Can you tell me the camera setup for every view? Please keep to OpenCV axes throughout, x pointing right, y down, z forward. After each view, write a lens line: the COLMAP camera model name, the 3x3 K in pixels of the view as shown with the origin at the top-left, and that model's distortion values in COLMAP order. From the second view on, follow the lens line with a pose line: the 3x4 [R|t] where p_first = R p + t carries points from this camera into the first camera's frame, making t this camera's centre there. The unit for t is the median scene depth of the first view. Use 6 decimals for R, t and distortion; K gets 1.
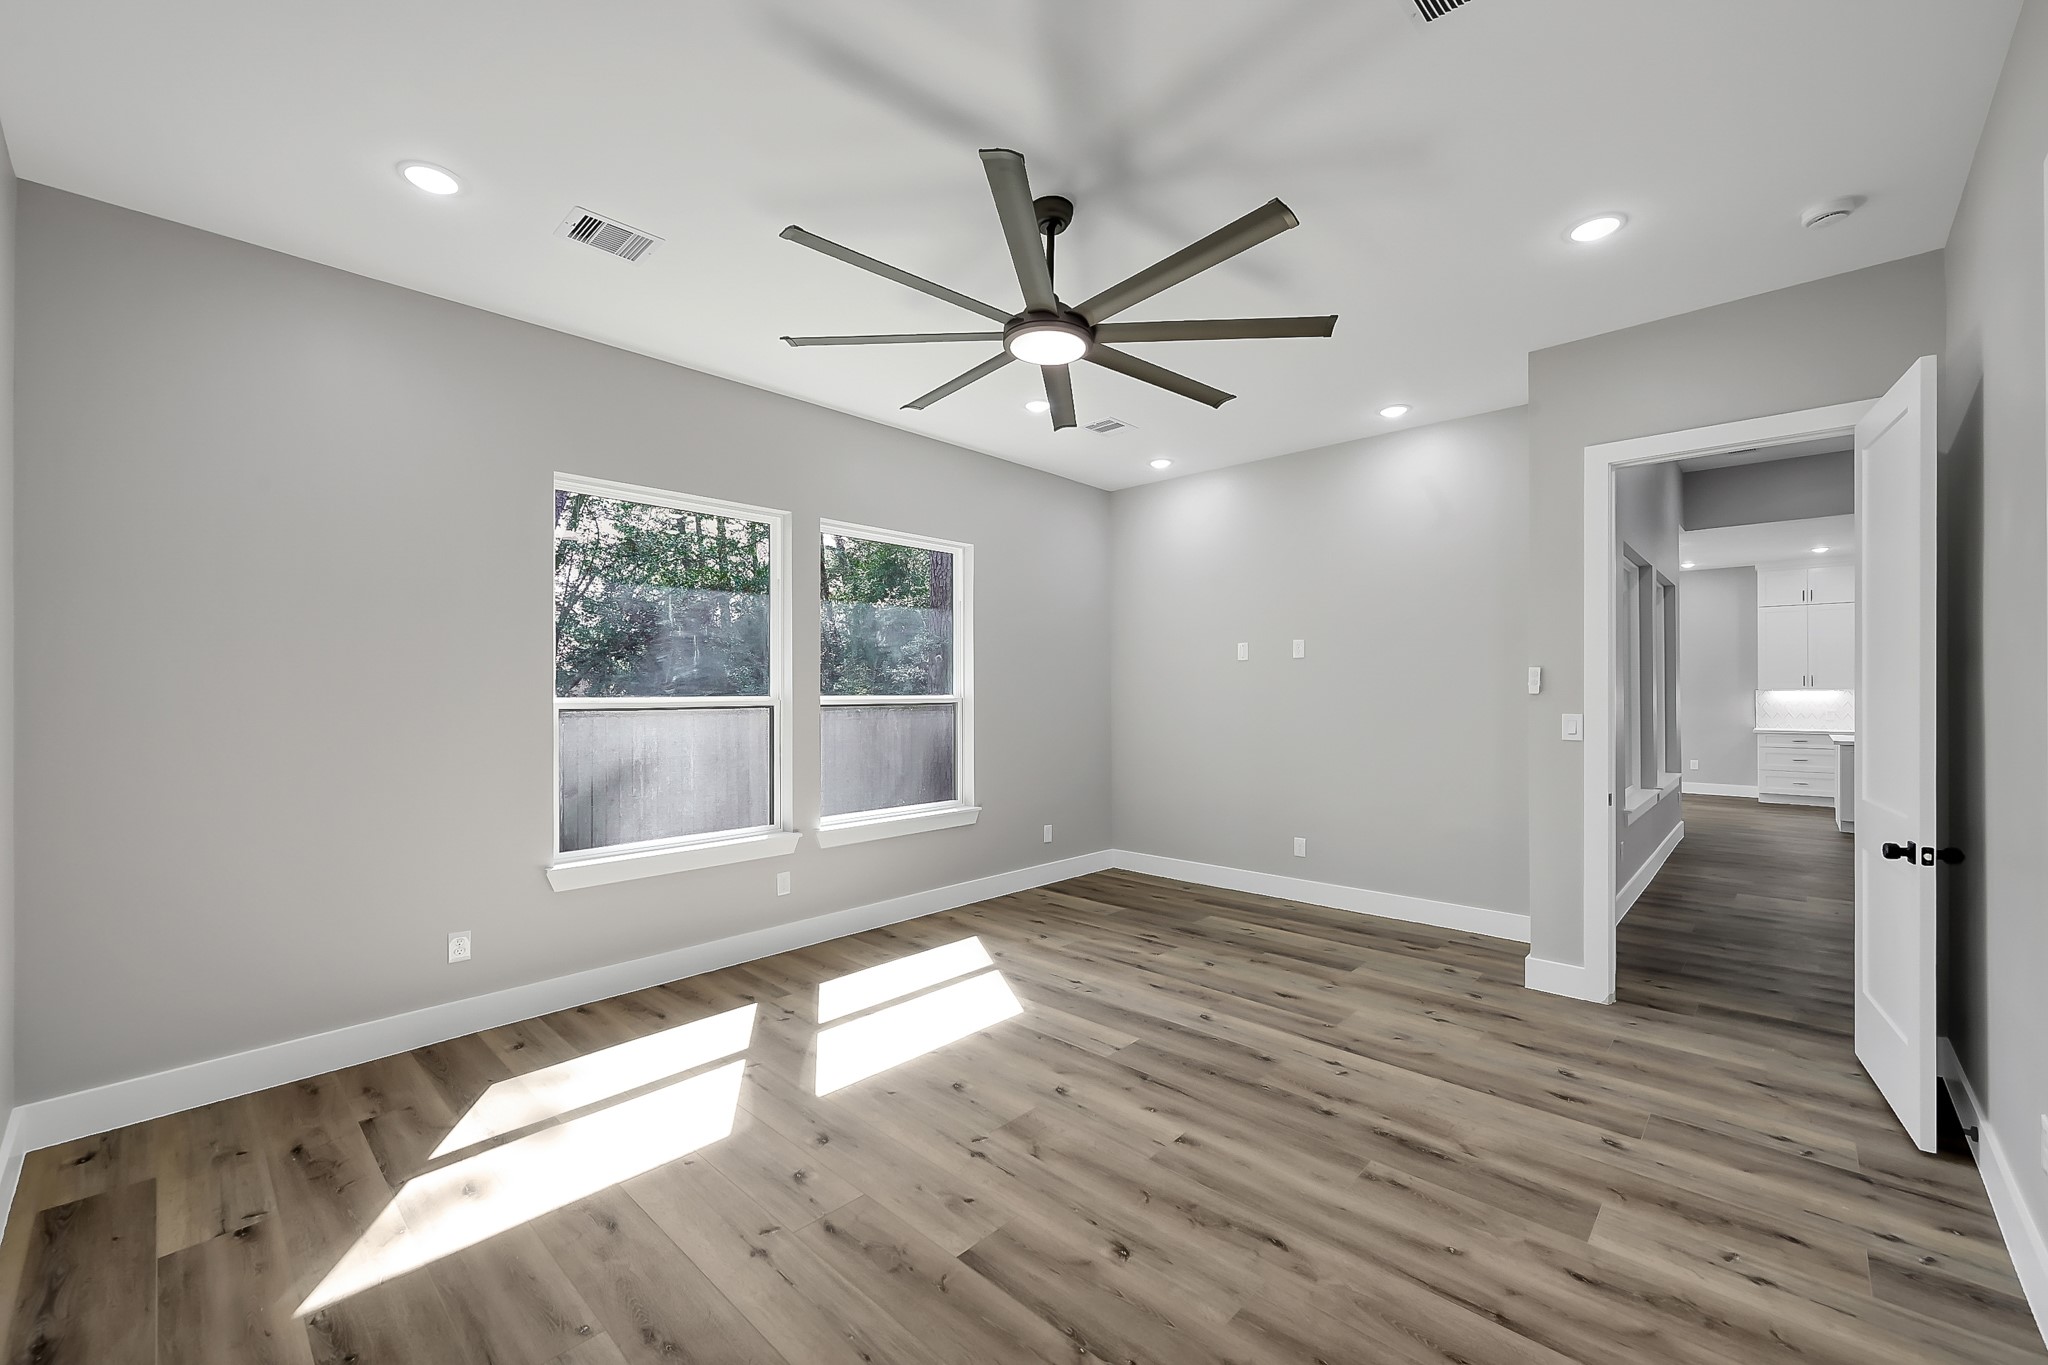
lens RADIAL K [[809.8, 0, 1021.2], [0, 809.8, 687.1], [0, 0, 1]] dist [0.002303, -0.001630]
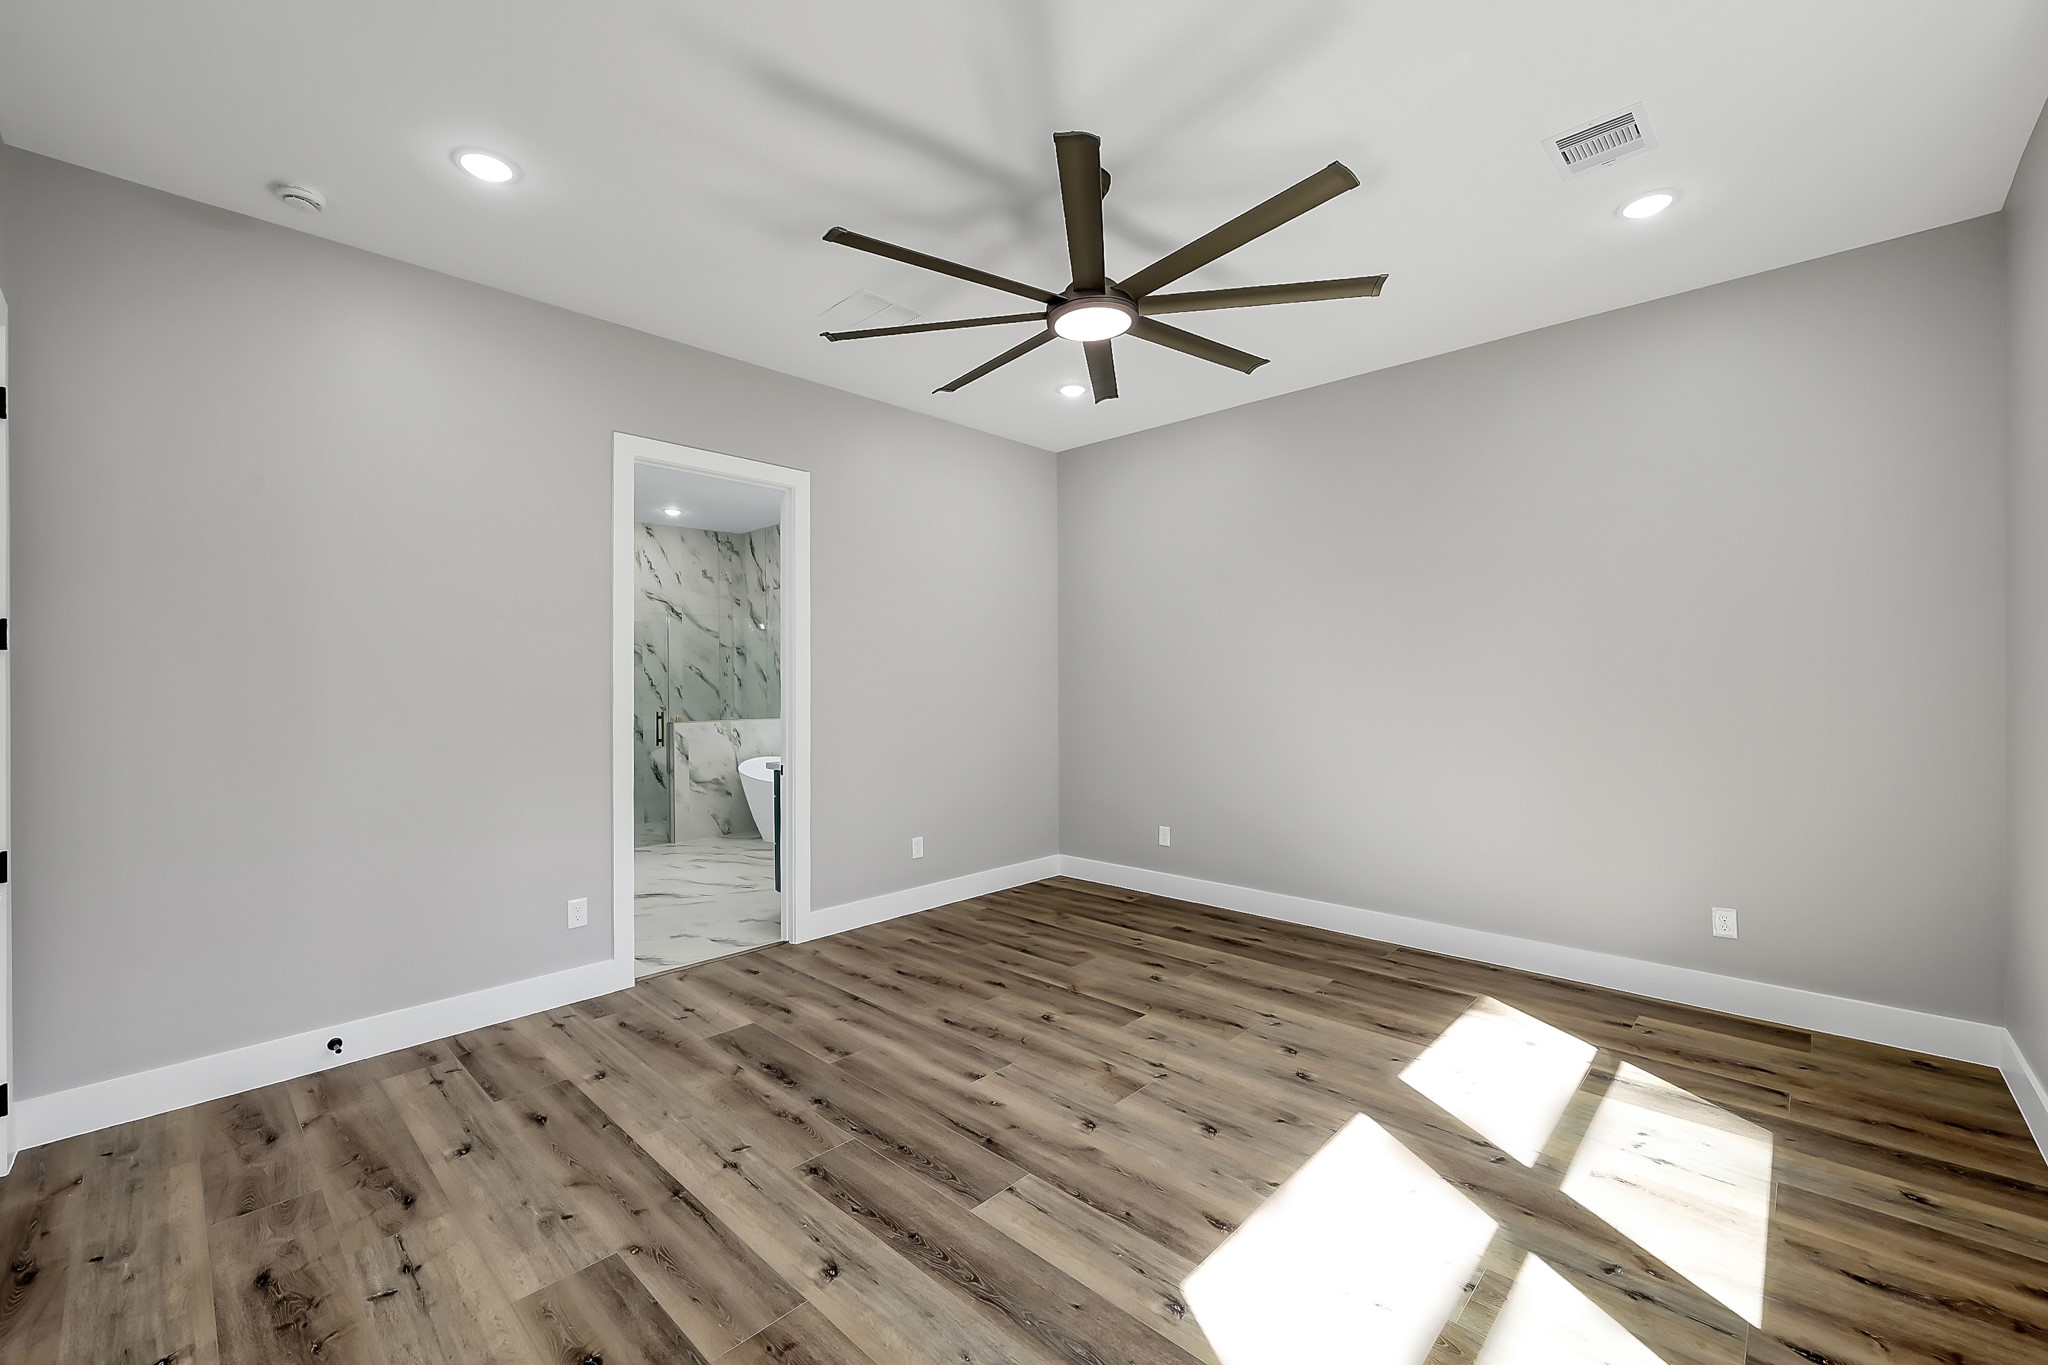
lens RADIAL K [[809.8, 0, 1026.7], [0, 809.8, 683.0], [0, 0, 1]] dist [0.002303, -0.001630]
pose [[-0.999935, 0.011360, -0.000216, 0.118380], [0.011362, 0.999907, -0.007590, 0.026203], [0.000130, -0.007592, -0.999971, 1.991574]]
